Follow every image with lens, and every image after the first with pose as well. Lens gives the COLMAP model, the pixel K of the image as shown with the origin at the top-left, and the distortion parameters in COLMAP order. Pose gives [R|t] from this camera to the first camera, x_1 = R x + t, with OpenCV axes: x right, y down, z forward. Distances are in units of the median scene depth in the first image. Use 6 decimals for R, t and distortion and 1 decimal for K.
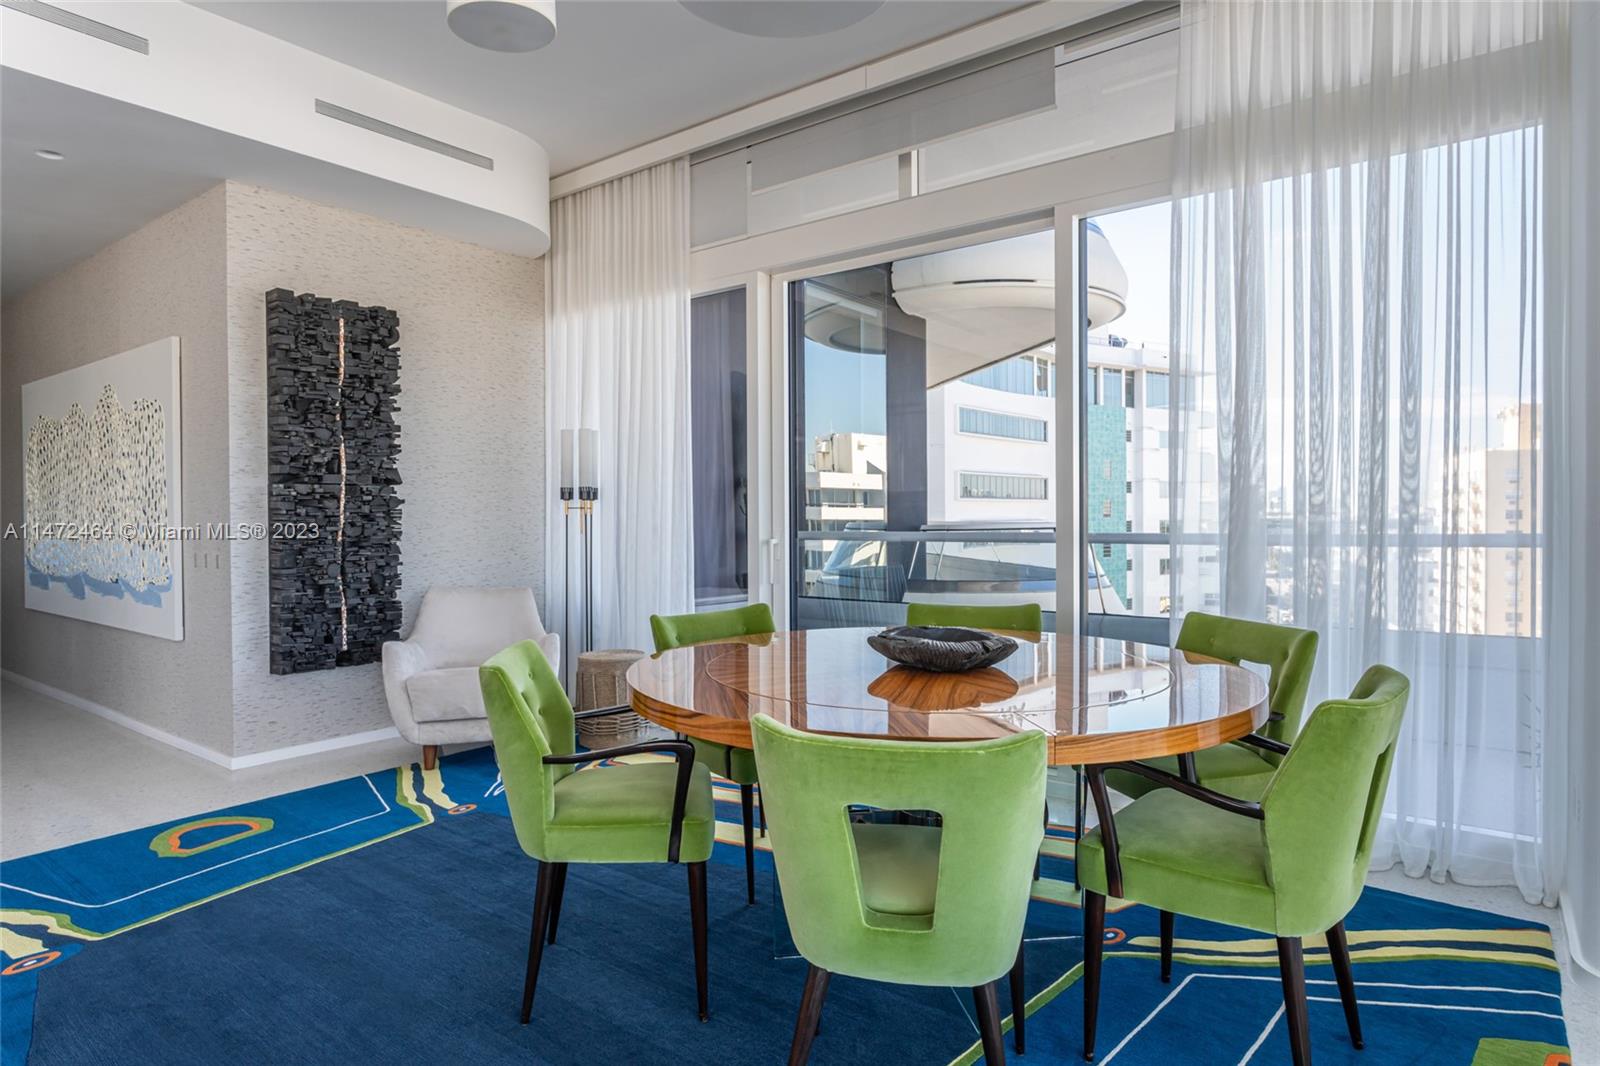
lens RADIAL K [[927.1, 0, 796.4], [0, 927.1, 530.7], [0, 0, 1]] dist [-0.000208, 0.000547]
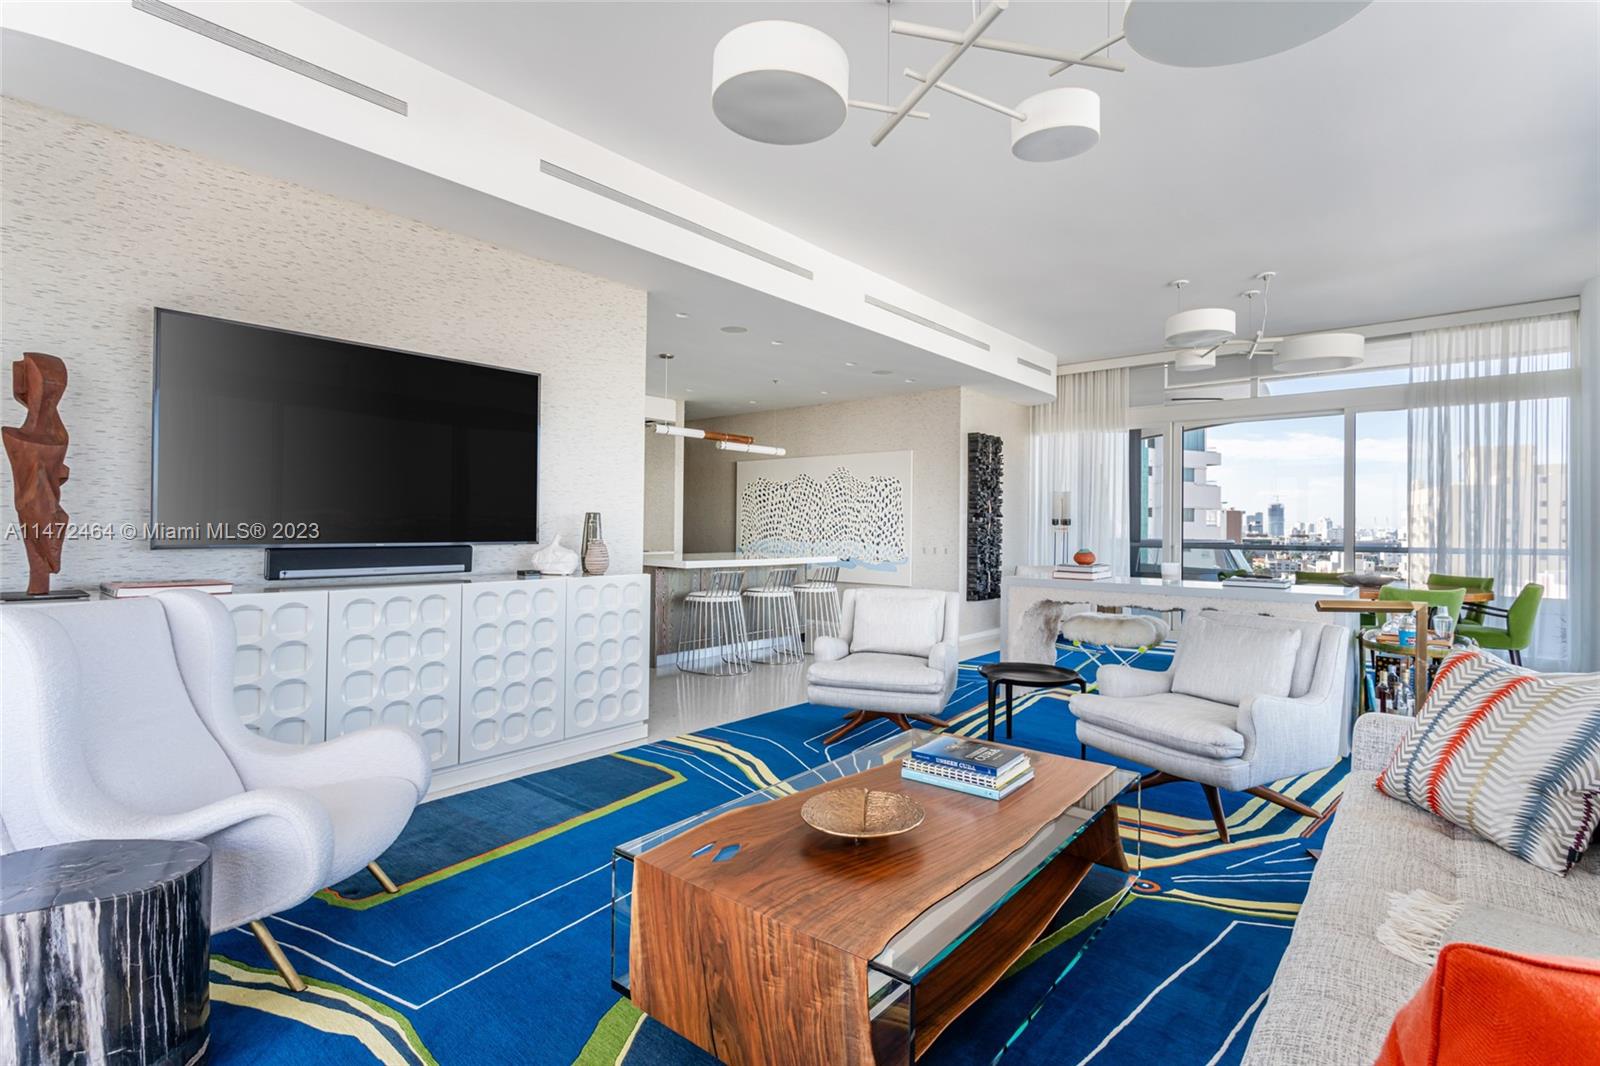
lens RADIAL K [[761.6, 0, 798.6], [0, 761.6, 530.0], [0, 0, 1]] dist [0.013917, -0.000059]
pose [[0.998451, 0.019436, -0.052125, -0.850807], [-0.020072, 0.999730, -0.011710, 0.010777], [0.051884, 0.012739, 0.998572, -0.856427]]
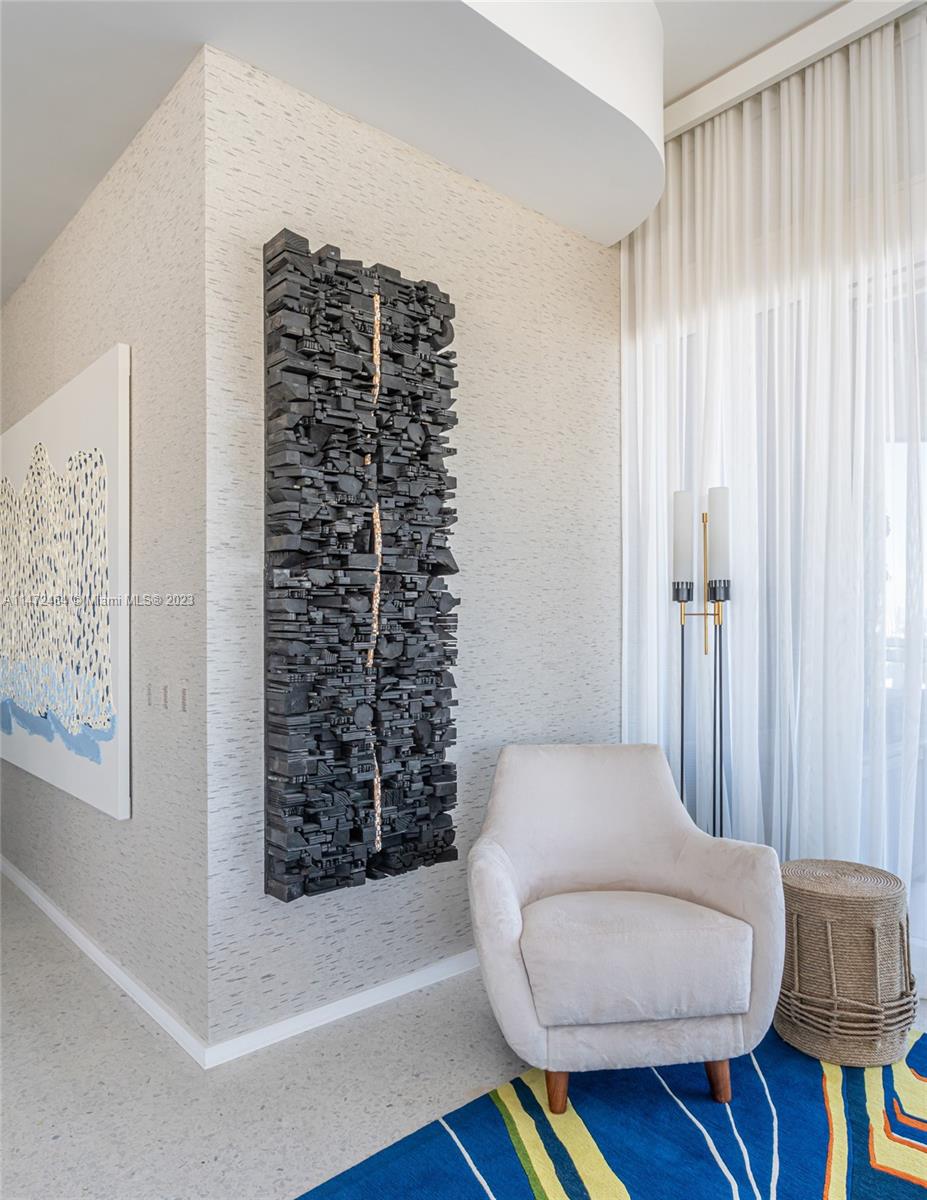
lens RADIAL K [[803.5, 0, 486.5], [0, 803.5, 636.9], [0, 0, 1]] dist [-0.000351, 0.006971]
pose [[0.985976, 0.005999, -0.166781, -0.334072], [-0.007374, 0.999944, -0.007627, -0.004526], [0.166725, 0.008750, 0.985965, 0.503885]]
